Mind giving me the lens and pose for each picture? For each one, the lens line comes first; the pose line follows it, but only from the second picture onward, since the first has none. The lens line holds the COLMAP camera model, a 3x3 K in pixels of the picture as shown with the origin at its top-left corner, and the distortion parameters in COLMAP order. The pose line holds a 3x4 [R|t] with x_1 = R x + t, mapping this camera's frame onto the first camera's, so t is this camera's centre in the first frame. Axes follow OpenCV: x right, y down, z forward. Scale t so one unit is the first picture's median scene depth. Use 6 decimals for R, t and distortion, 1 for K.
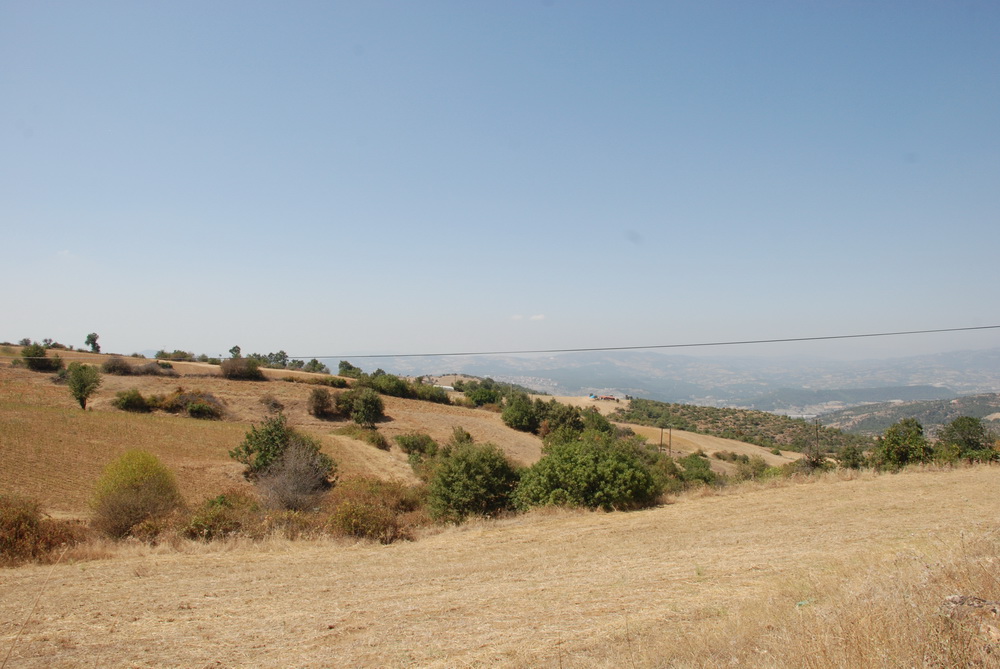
lens RADIAL K [[779.9, 0, 511.9], [0, 779.9, 332.1], [0, 0, 1]] dist [-0.164684, 0.122507]
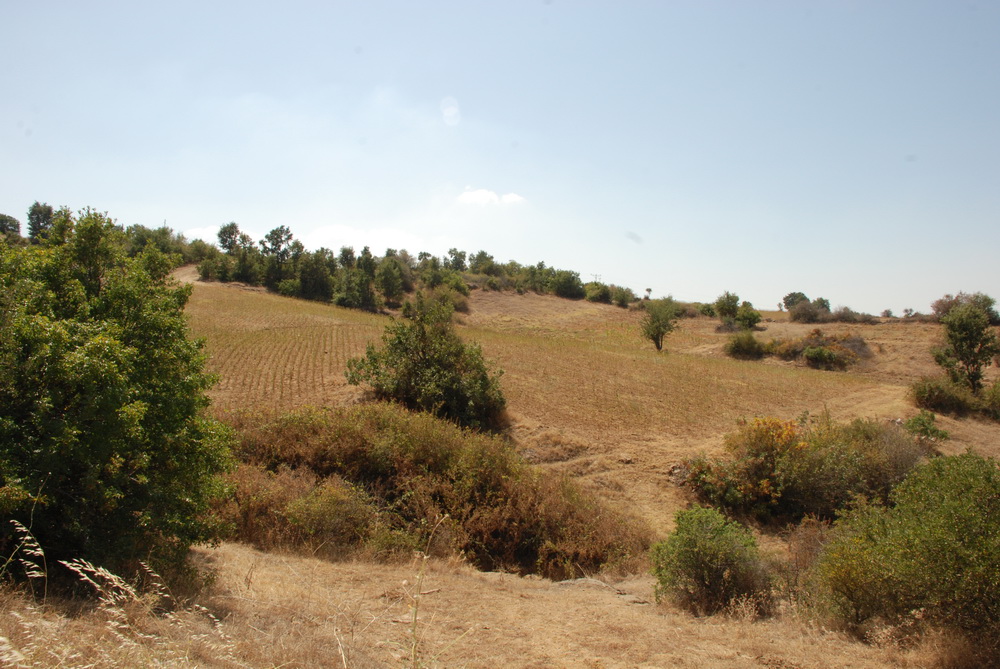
lens RADIAL K [[779.9, 0, 508.7], [0, 779.9, 347.3], [0, 0, 1]] dist [-0.164684, 0.122507]
pose [[0.376902, -0.016675, -0.926103, 0.183108], [0.049566, 0.998768, 0.002189, 0.087545], [0.924926, -0.046728, 0.377264, 0.504015]]
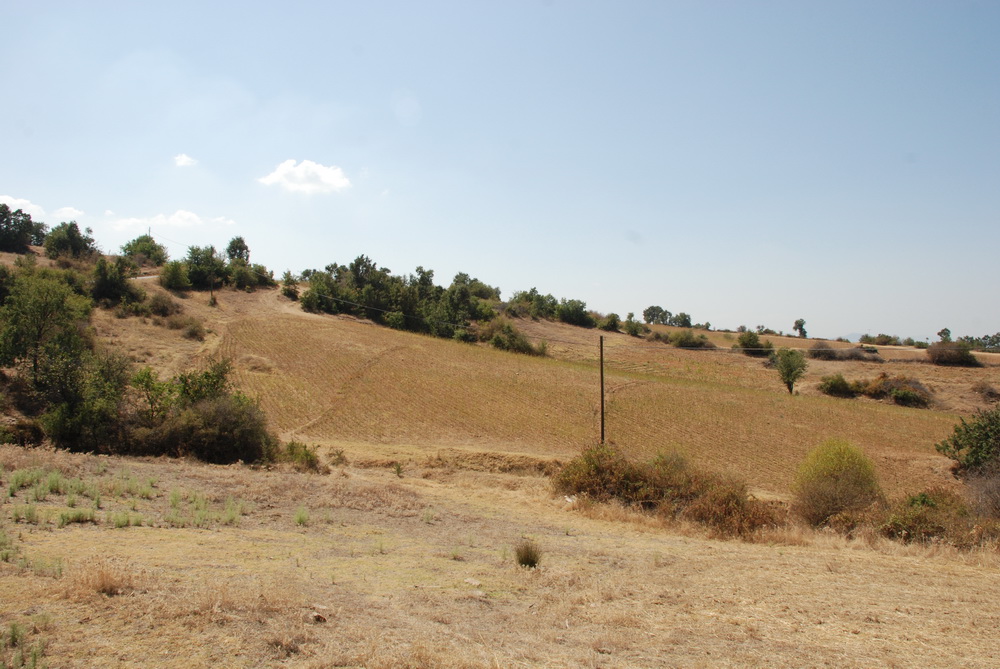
lens RADIAL K [[779.9, 0, 512.0], [0, 779.9, 340.9], [0, 0, 1]] dist [-0.164684, 0.122507]
pose [[0.643468, -0.007214, -0.765439, -0.001387], [0.032861, 0.999294, 0.018206, -0.002324], [0.764767, -0.036868, 0.643251, 0.009871]]
